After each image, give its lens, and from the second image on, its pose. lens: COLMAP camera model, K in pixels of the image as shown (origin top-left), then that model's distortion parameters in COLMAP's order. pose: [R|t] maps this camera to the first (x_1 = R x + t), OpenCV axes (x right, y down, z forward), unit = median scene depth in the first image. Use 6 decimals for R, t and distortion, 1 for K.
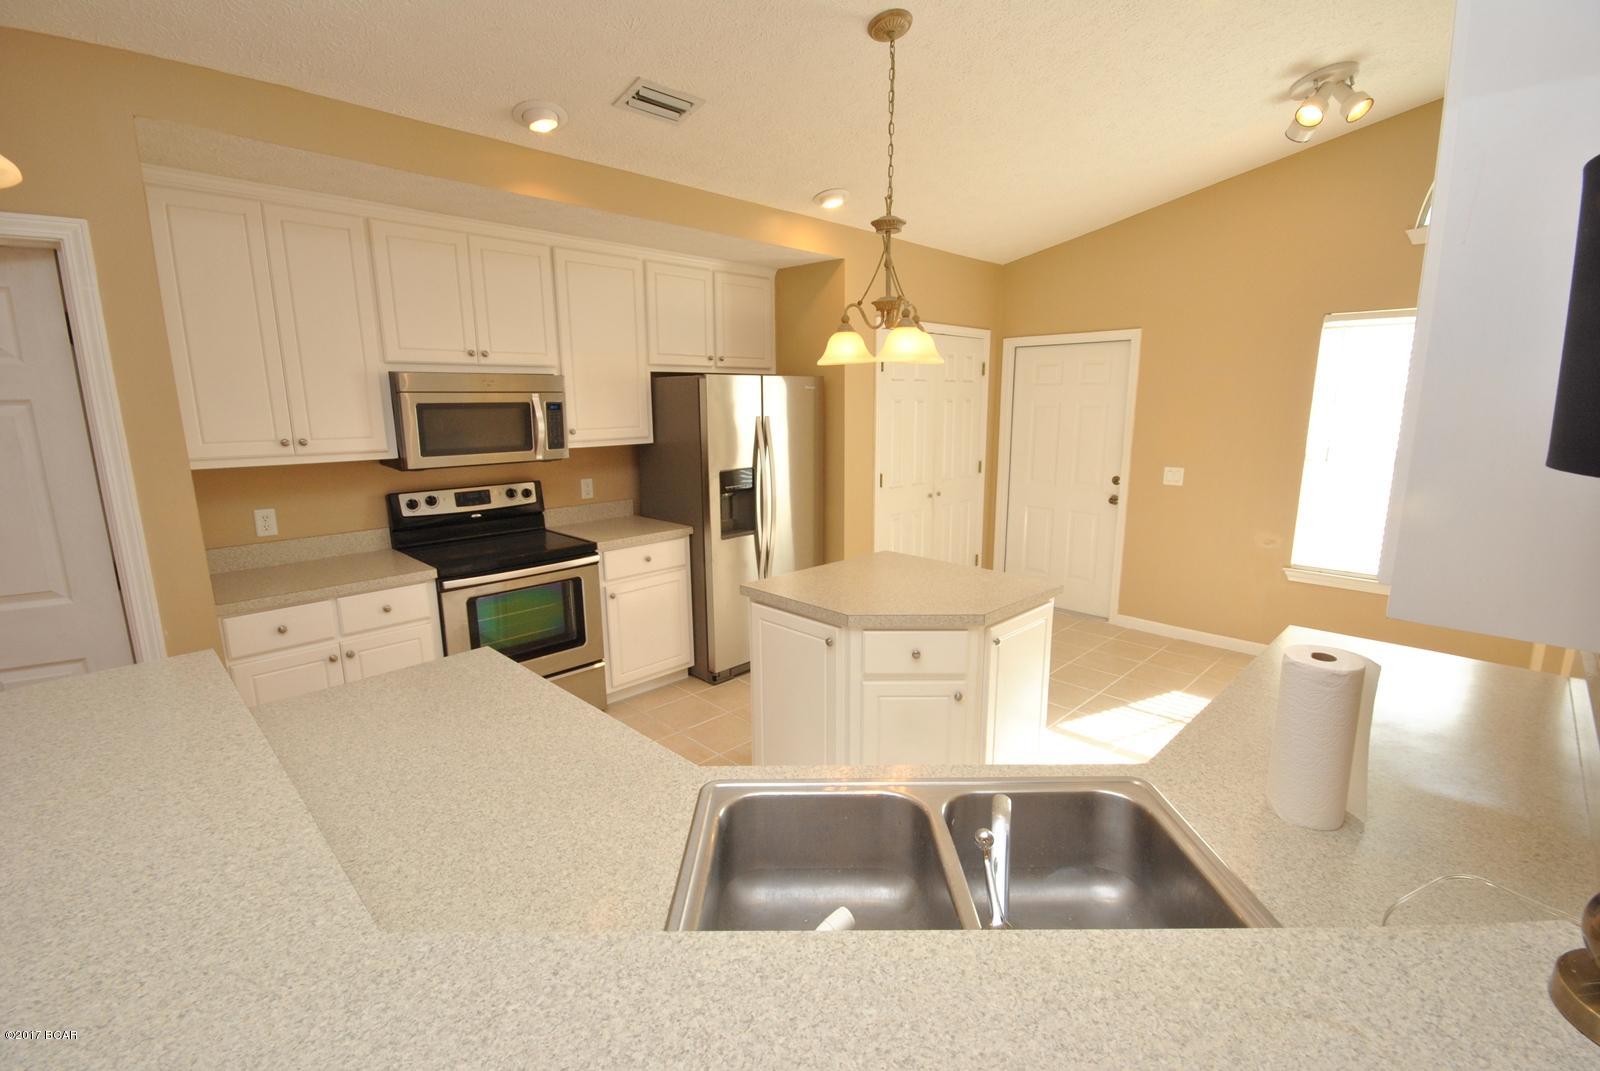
lens RADIAL K [[705.8, 0, 803.7], [0, 705.8, 539.1], [0, 0, 1]] dist [0.005967, -0.008510]
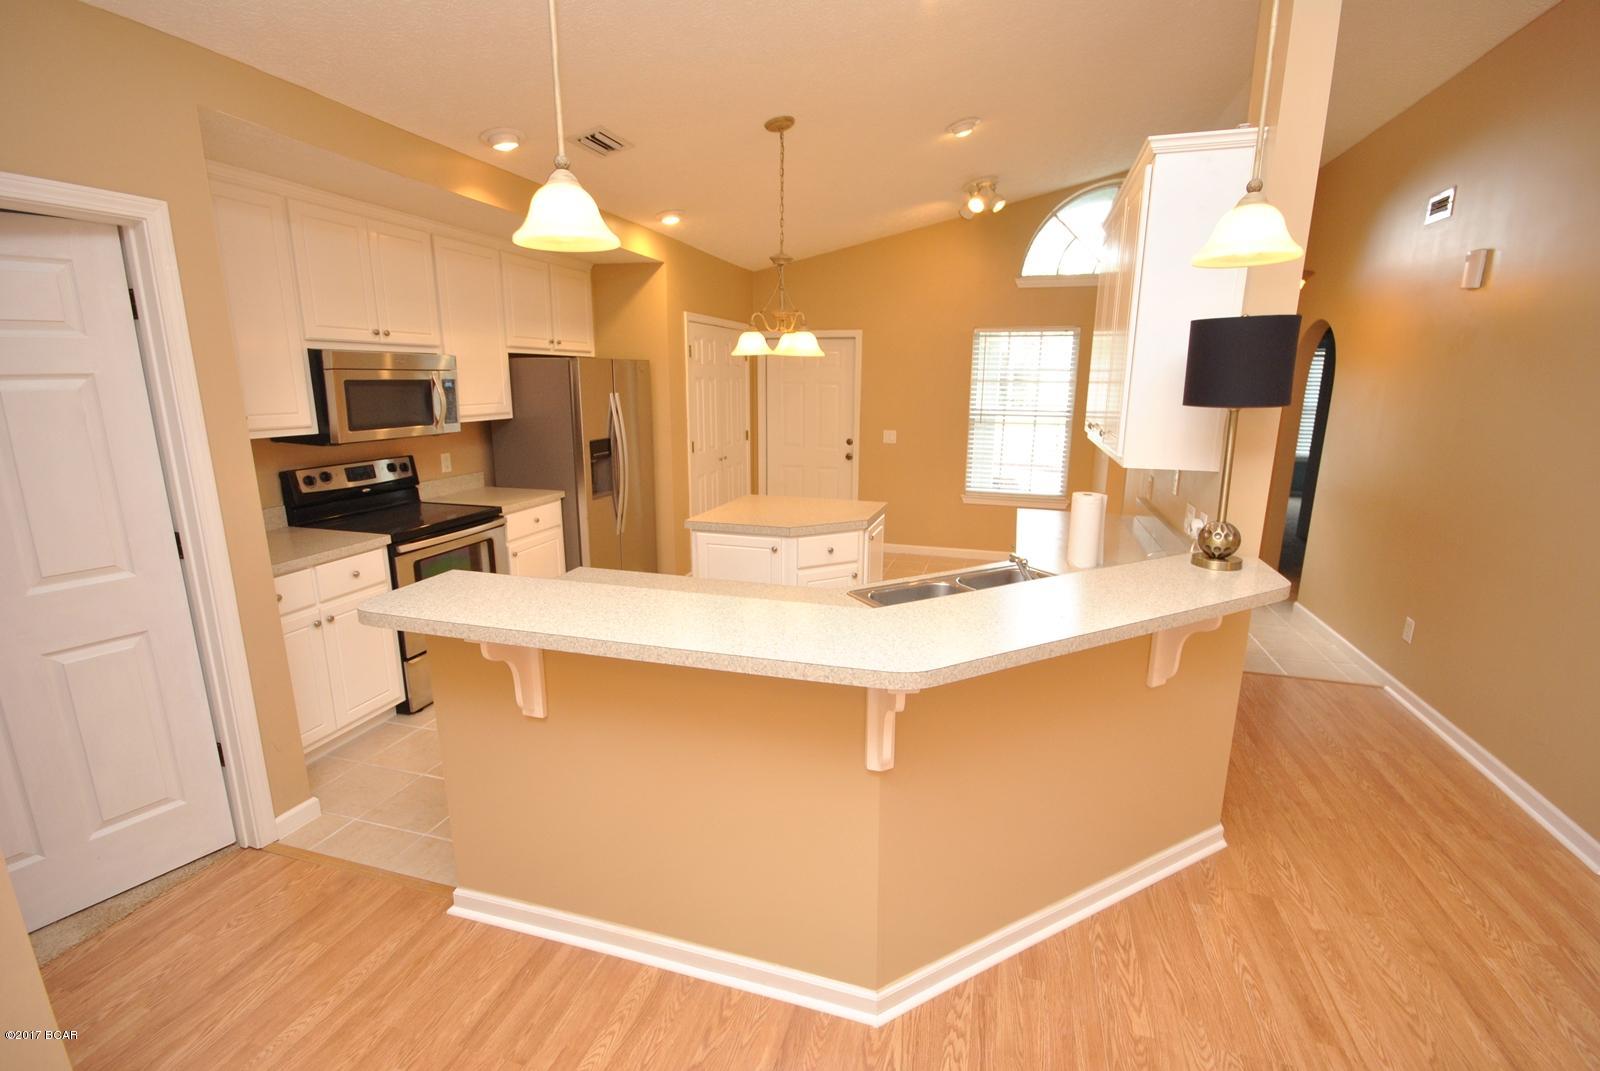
lens RADIAL K [[705.8, 0, 800.9], [0, 705.8, 533.1], [0, 0, 1]] dist [0.005967, -0.008510]
pose [[0.879672, -0.091270, 0.466742, -0.416905], [0.082373, 0.995819, 0.039480, 0.042804], [-0.468394, 0.003717, 0.883512, -0.213987]]
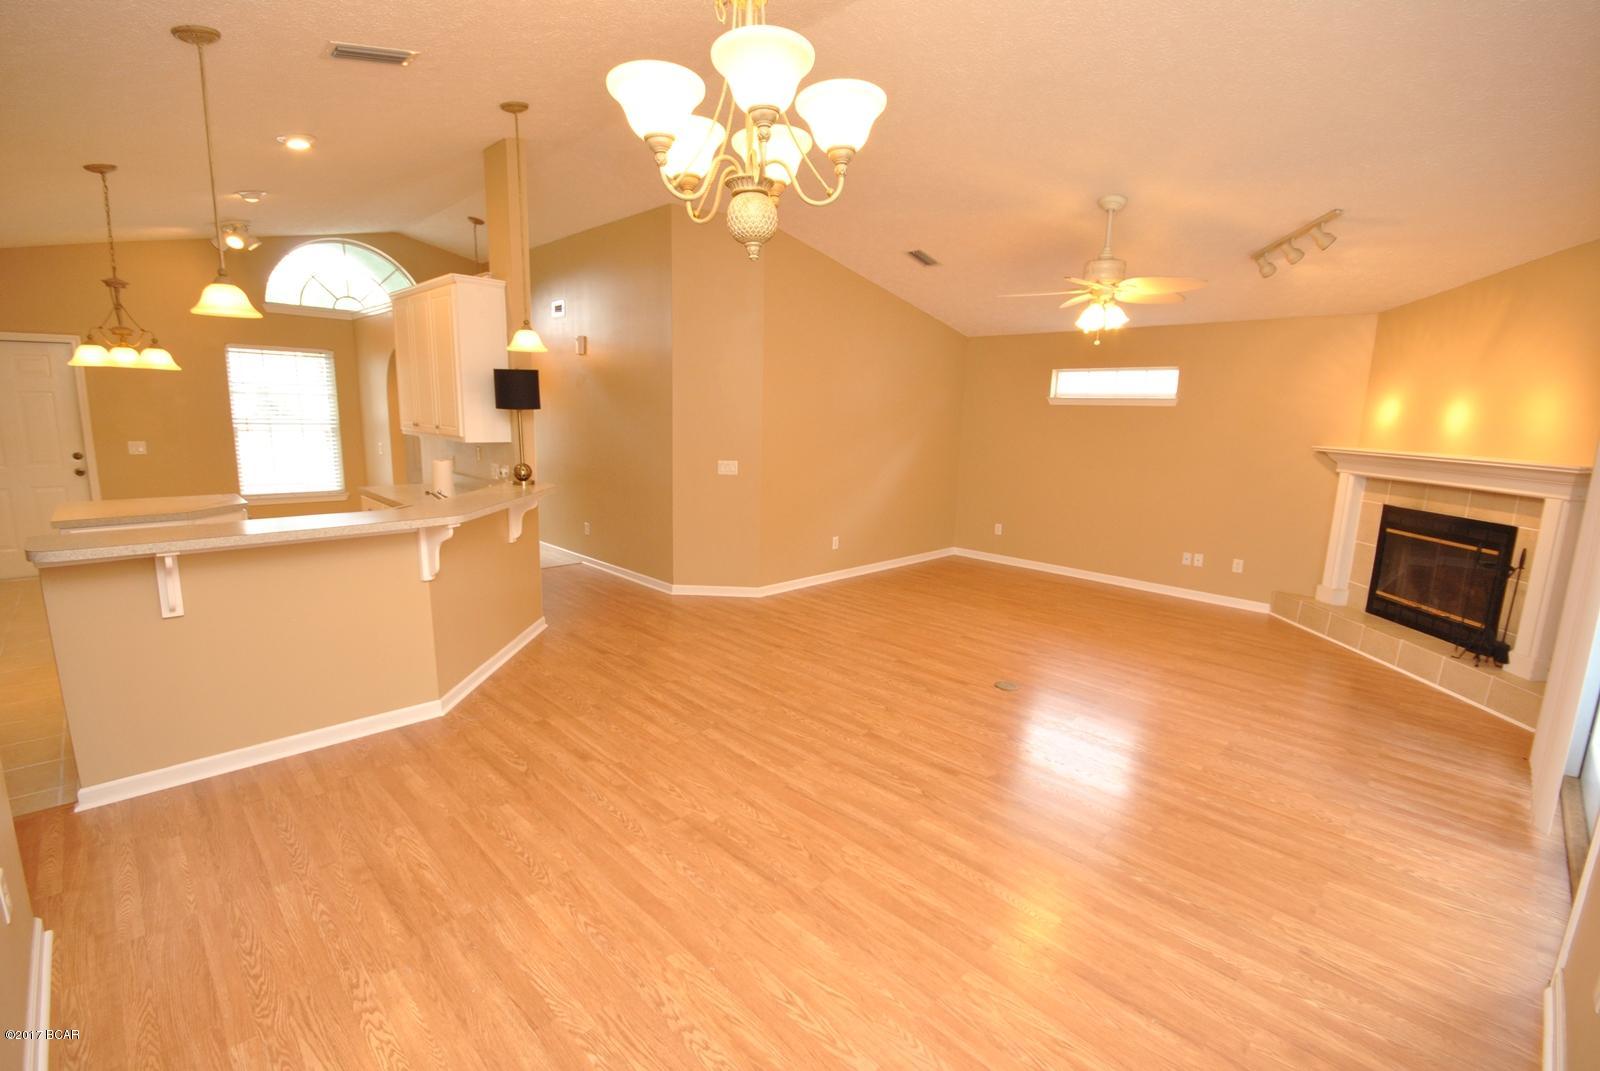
lens RADIAL K [[705.8, 0, 803.0], [0, 705.8, 536.7], [0, 0, 1]] dist [0.005967, -0.008510]
pose [[0.001316, -0.174318, 0.984689, -1.157105], [0.170563, 0.970300, 0.171543, 0.085442], [-0.985346, 0.167726, 0.031009, -0.381072]]
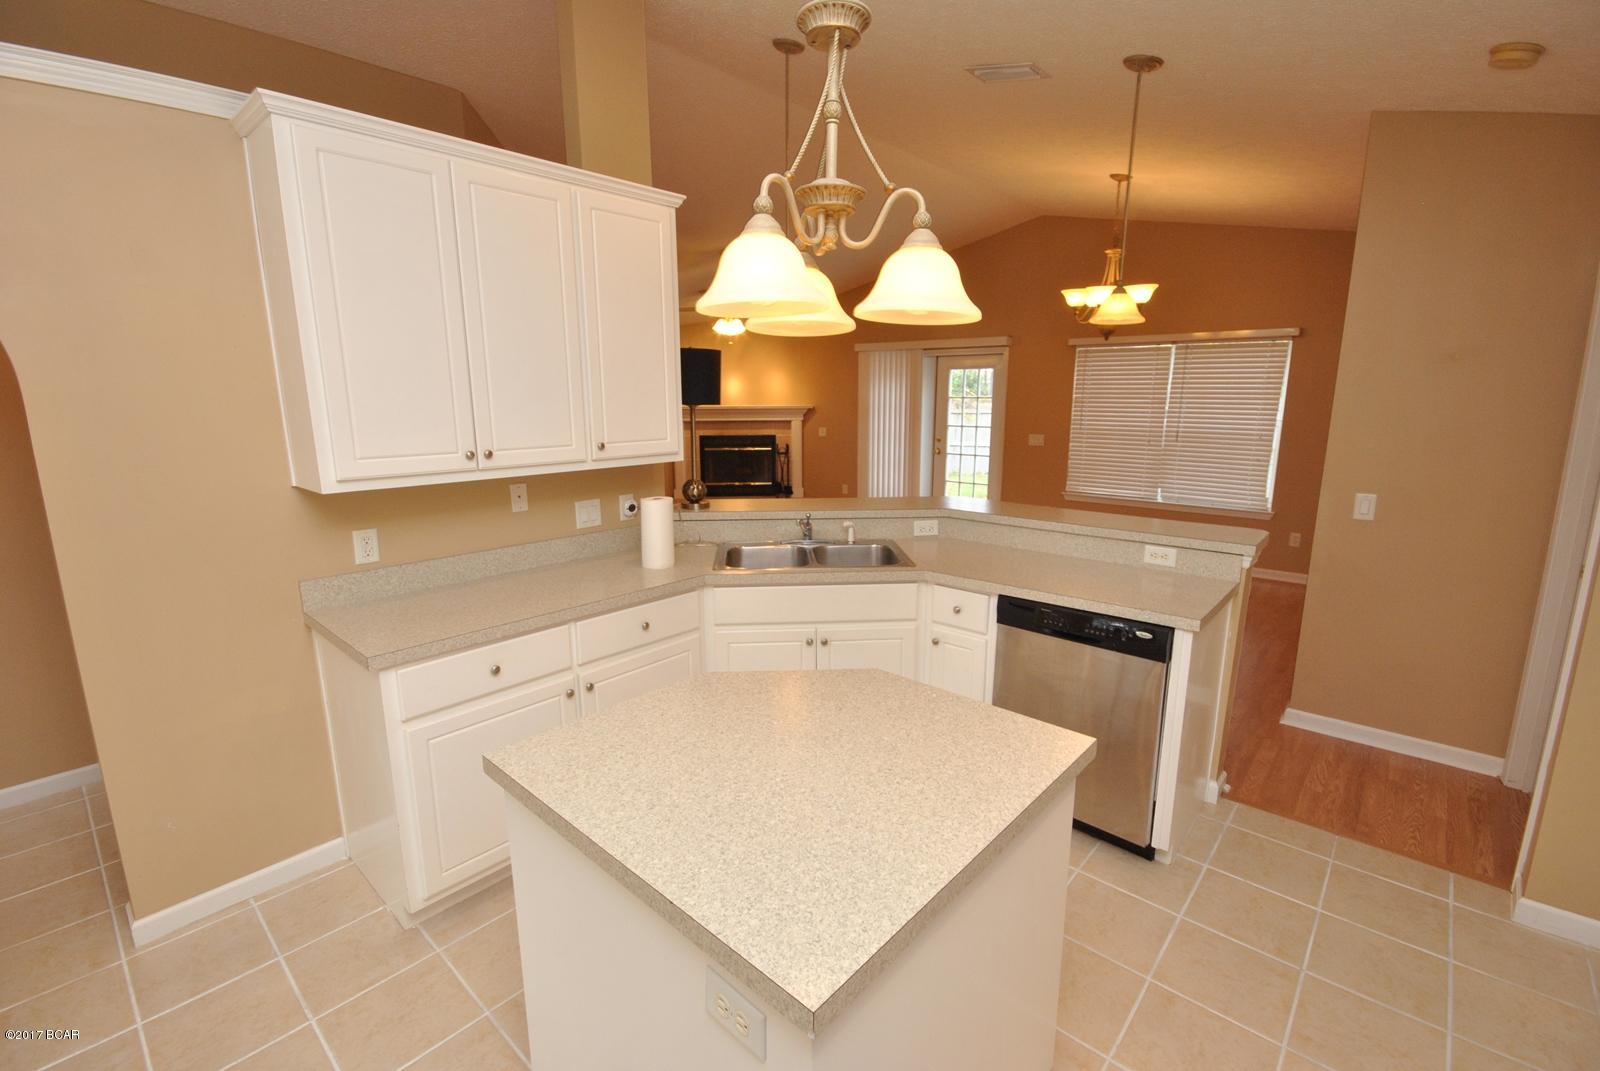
lens RADIAL K [[705.8, 0, 804.8], [0, 705.8, 534.8], [0, 0, 1]] dist [0.005967, -0.008510]
pose [[-0.998024, 0.020524, -0.059383, 2.617282], [-0.004166, 0.921440, 0.388498, -0.829092], [0.062691, 0.387978, -0.919534, 4.091410]]
